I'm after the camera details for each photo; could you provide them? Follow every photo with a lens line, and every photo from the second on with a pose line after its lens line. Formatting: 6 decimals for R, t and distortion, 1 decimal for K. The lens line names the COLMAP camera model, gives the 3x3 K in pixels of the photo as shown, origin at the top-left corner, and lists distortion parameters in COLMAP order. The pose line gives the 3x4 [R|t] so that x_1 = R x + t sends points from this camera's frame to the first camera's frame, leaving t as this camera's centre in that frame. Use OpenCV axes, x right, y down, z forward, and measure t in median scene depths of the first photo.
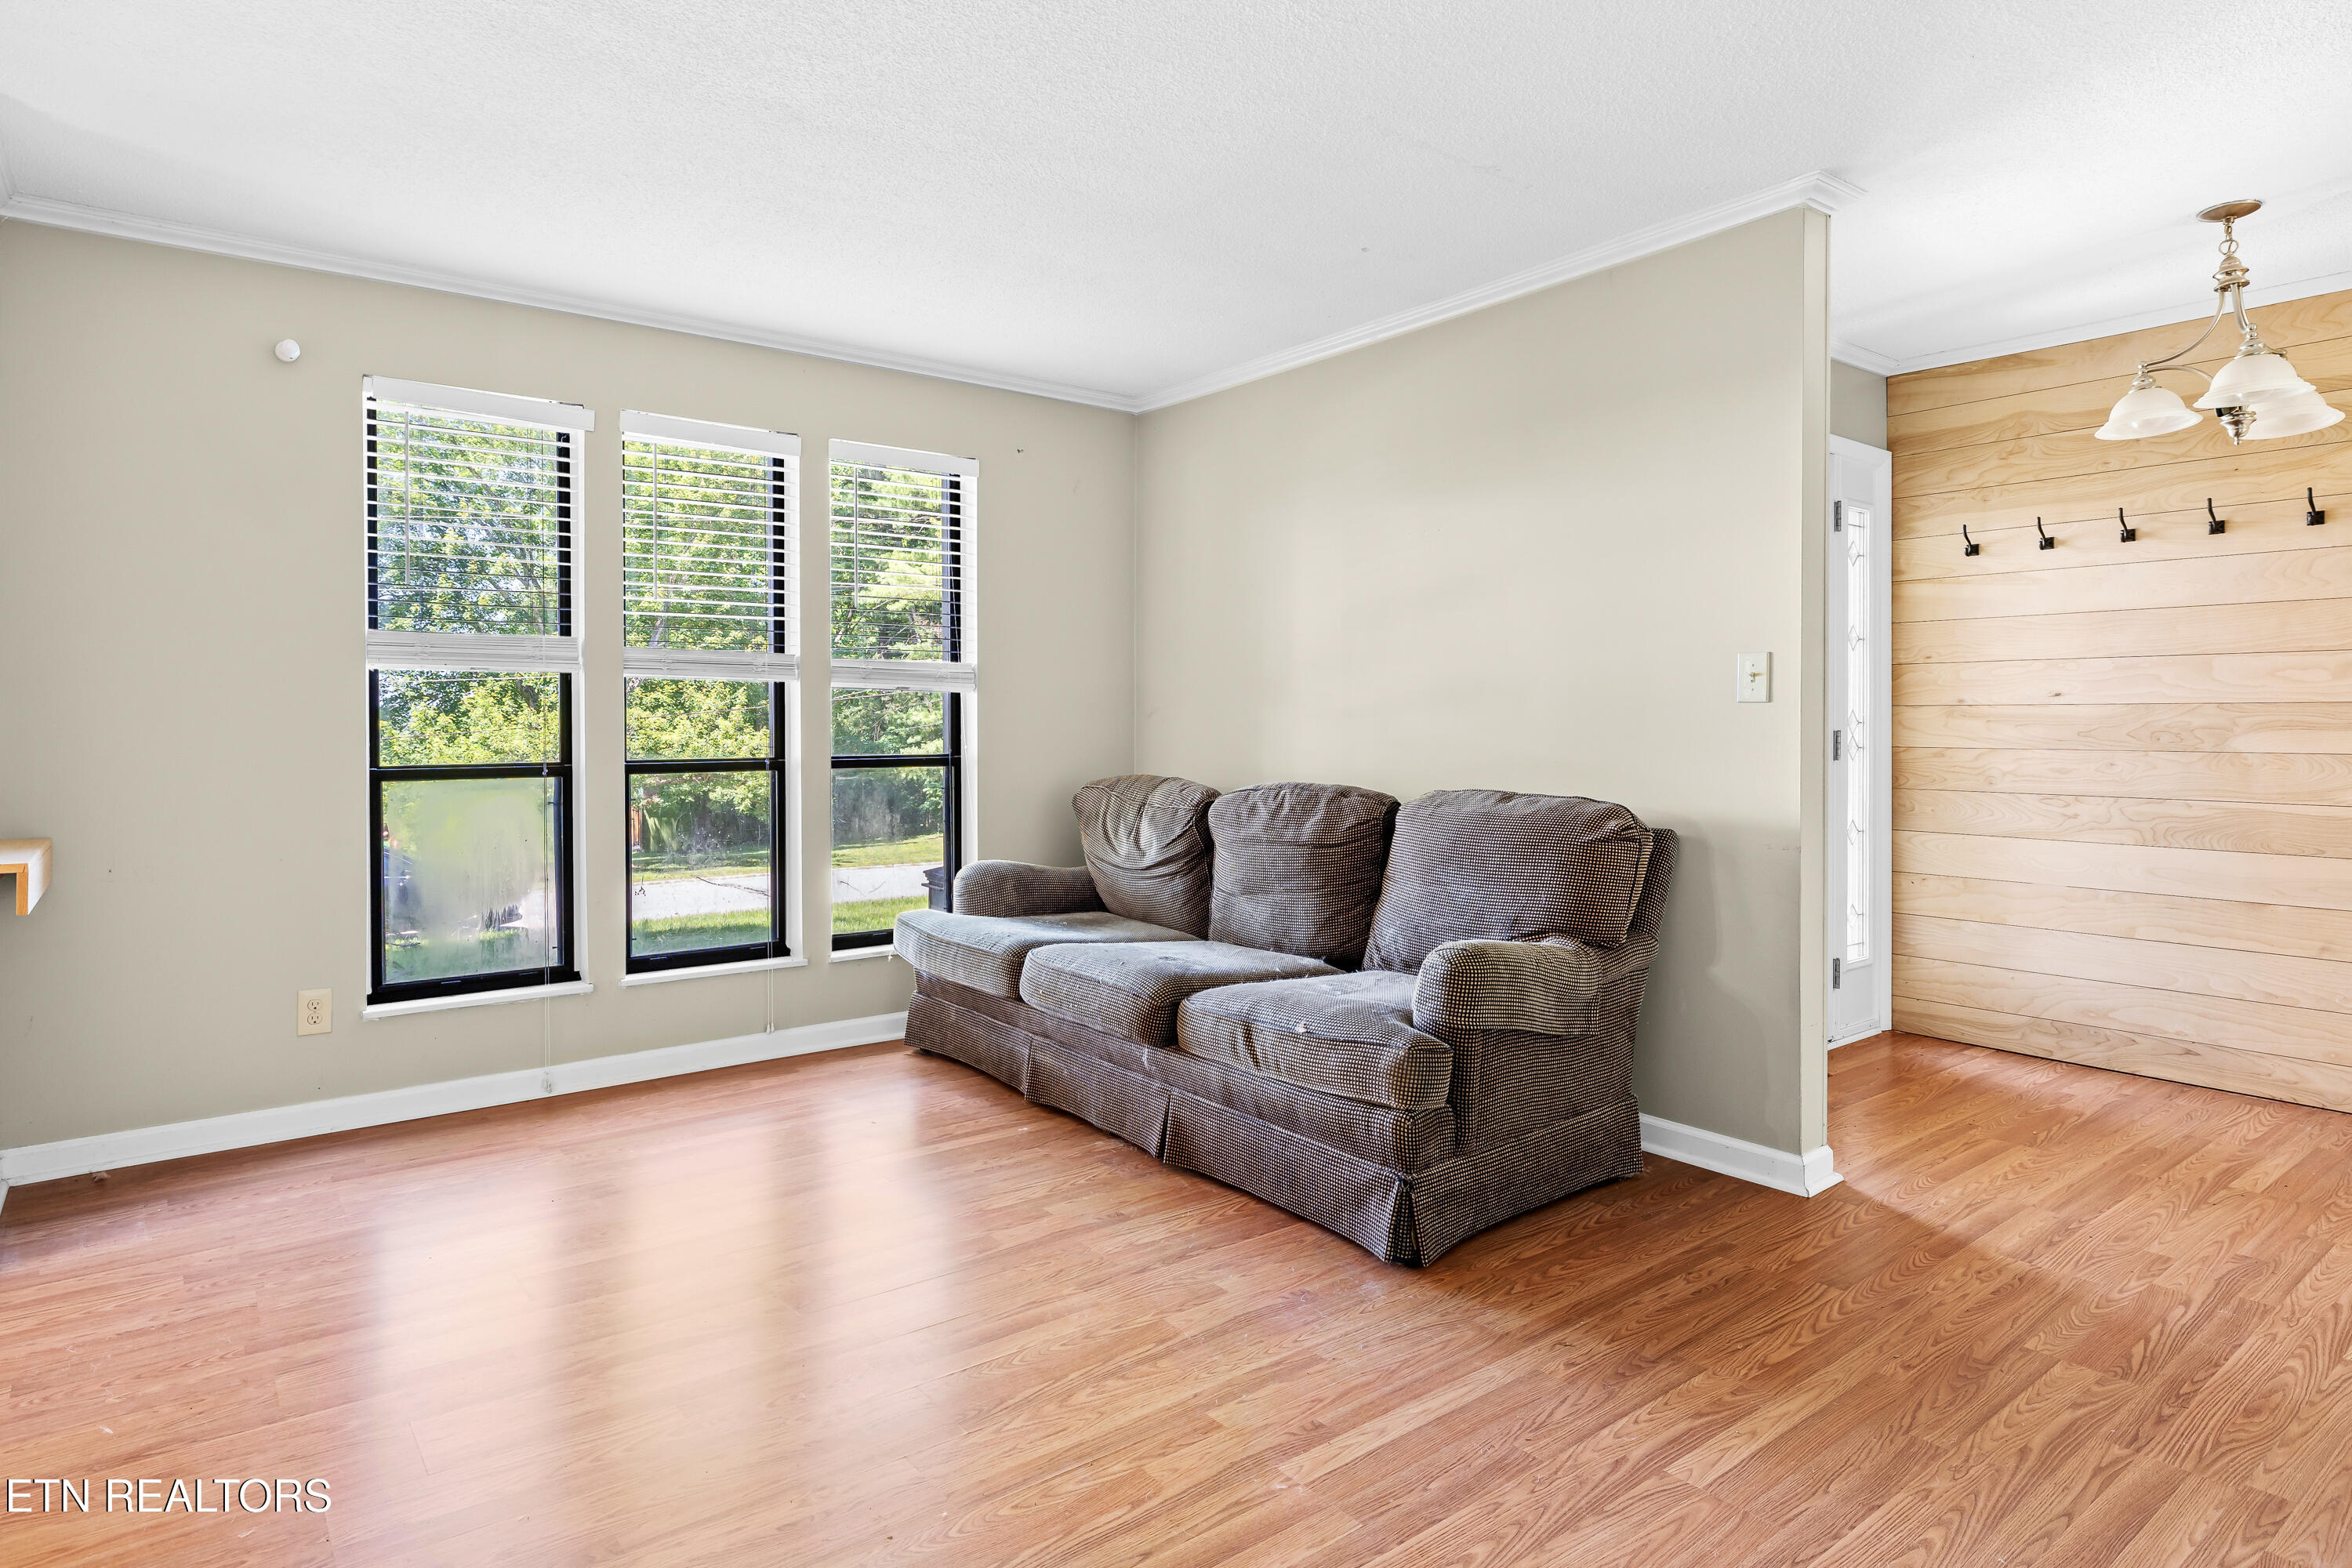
lens RADIAL K [[1312.1, 0, 1163.6], [0, 1312.1, 738.9], [0, 0, 1]] dist [0.000741, 0.001687]
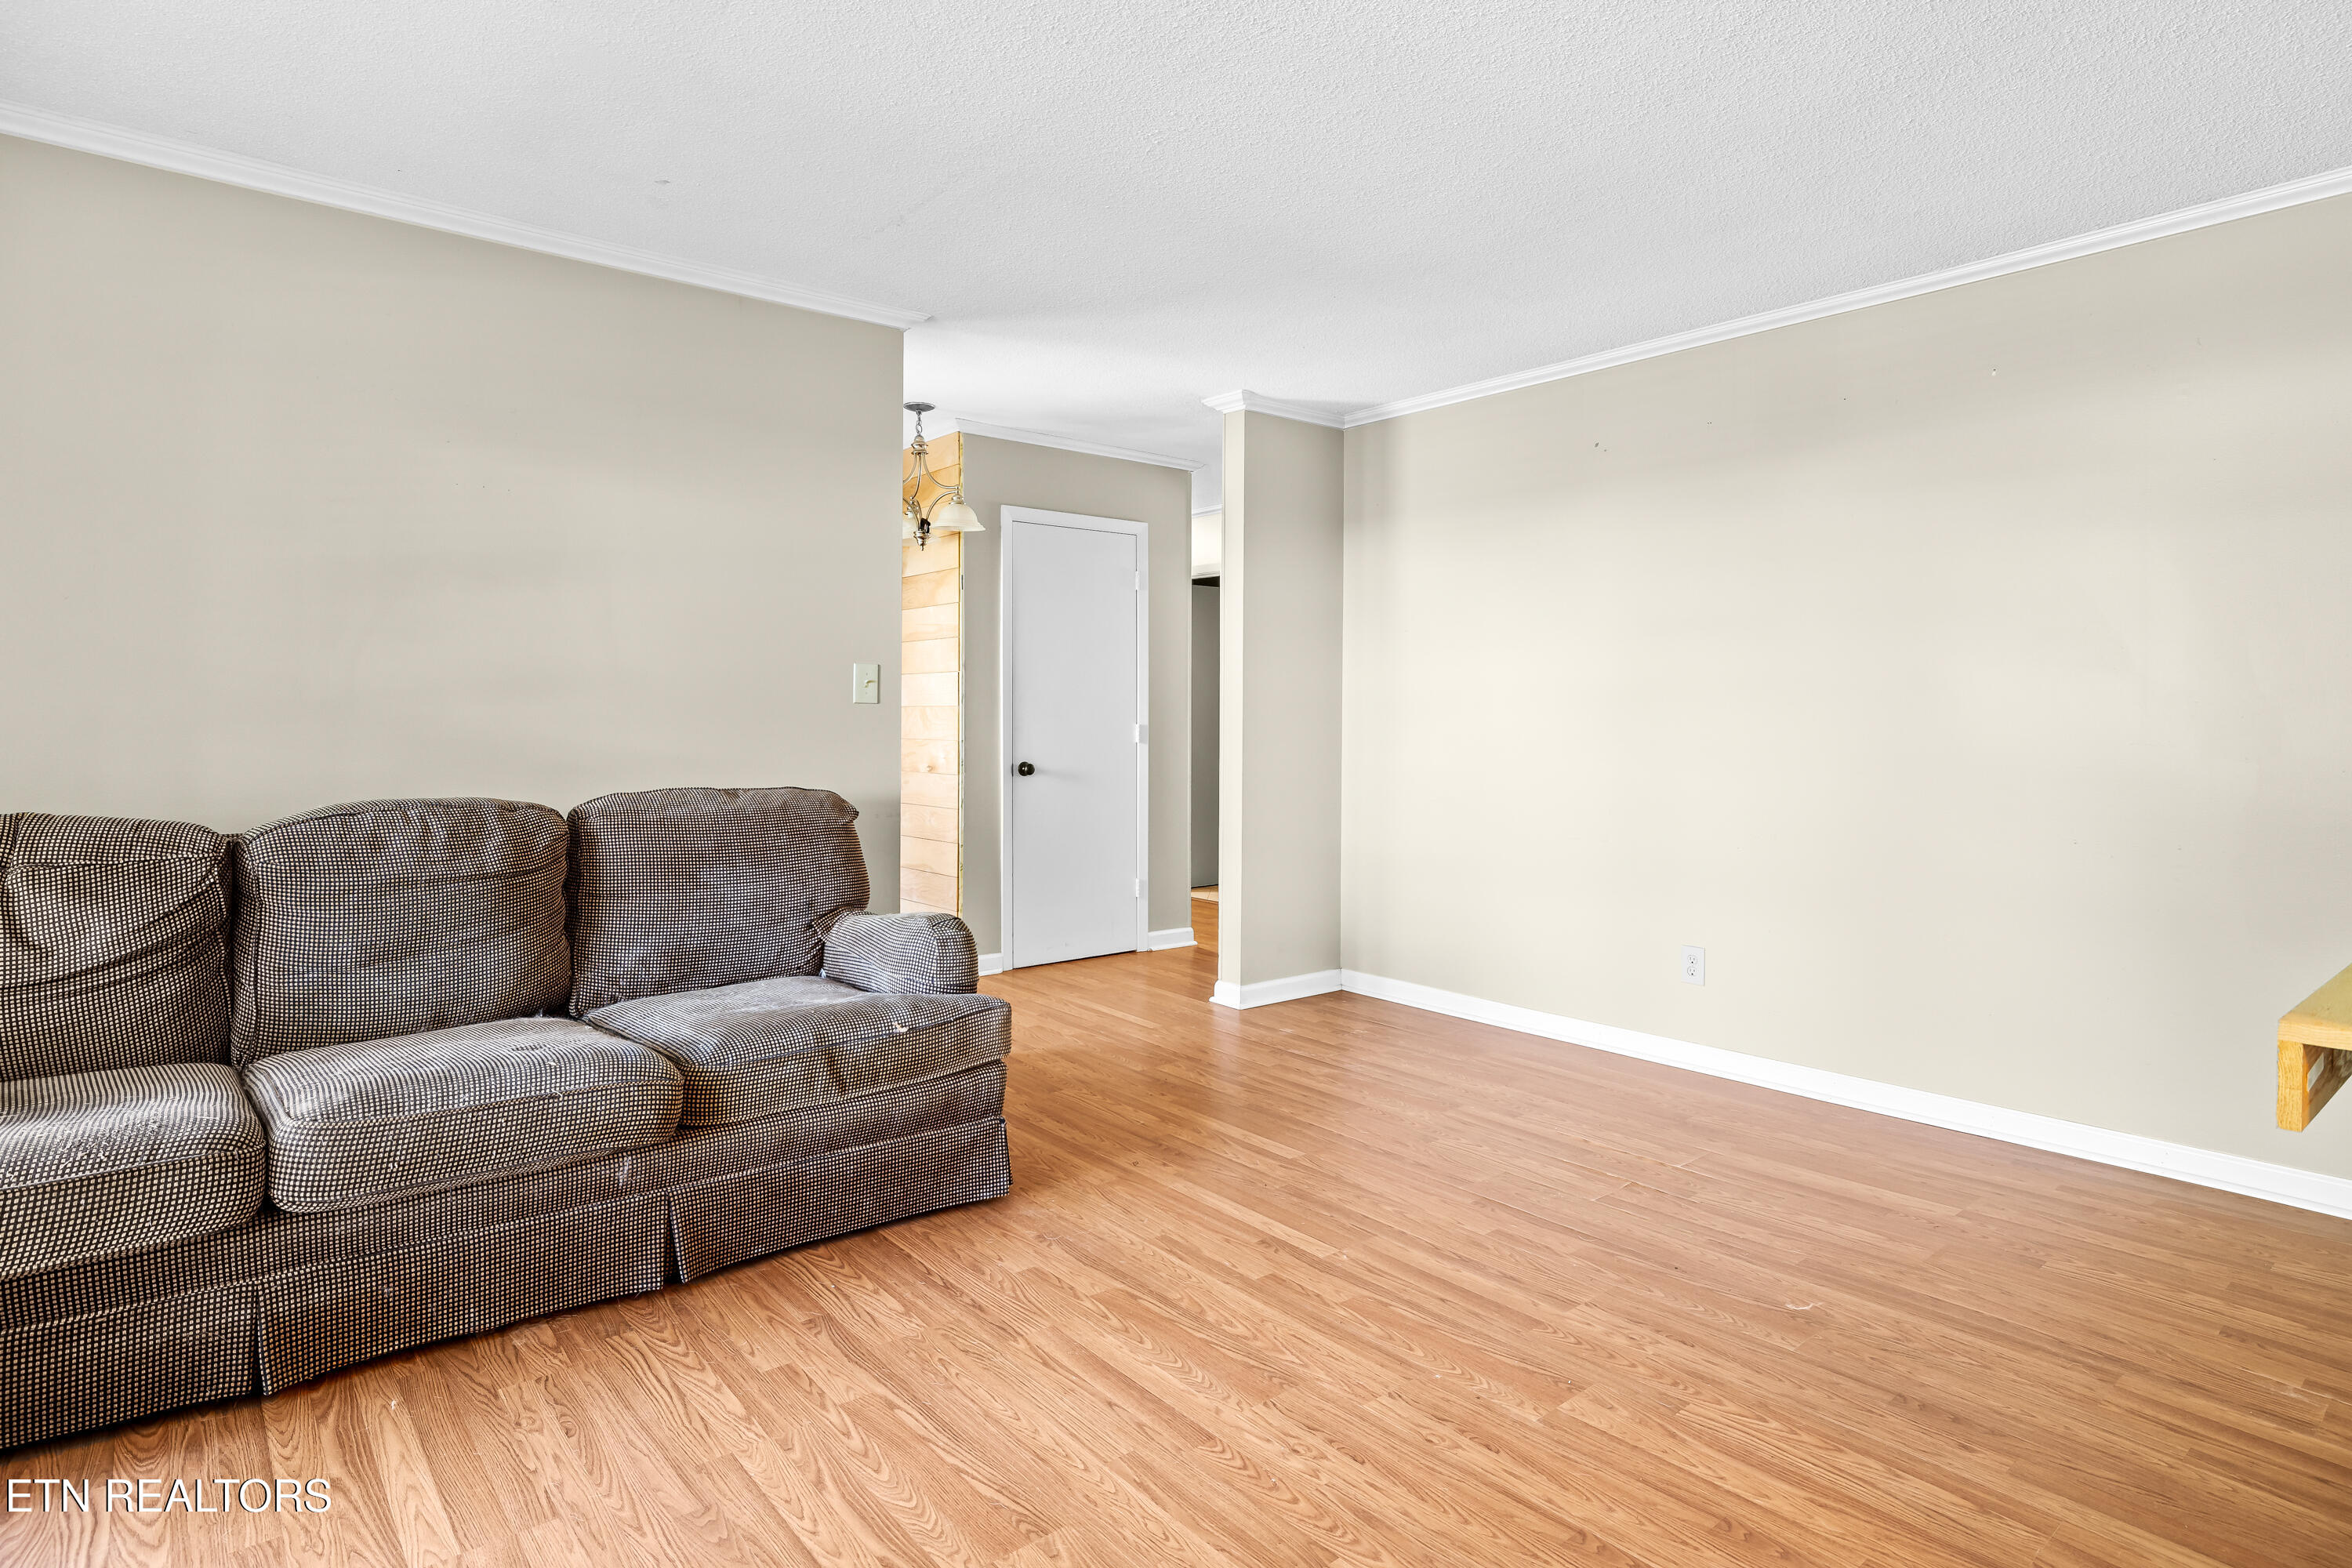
lens RADIAL K [[1237.3, 0, 1172.4], [0, 1237.3, 740.4], [0, 0, 1]] dist [-0.001164, -0.000154]
pose [[-0.037142, -0.016435, 0.999175, -0.913866], [0.007564, 0.999831, 0.016727, -0.011539], [-0.999281, 0.008179, -0.037011, 0.909551]]
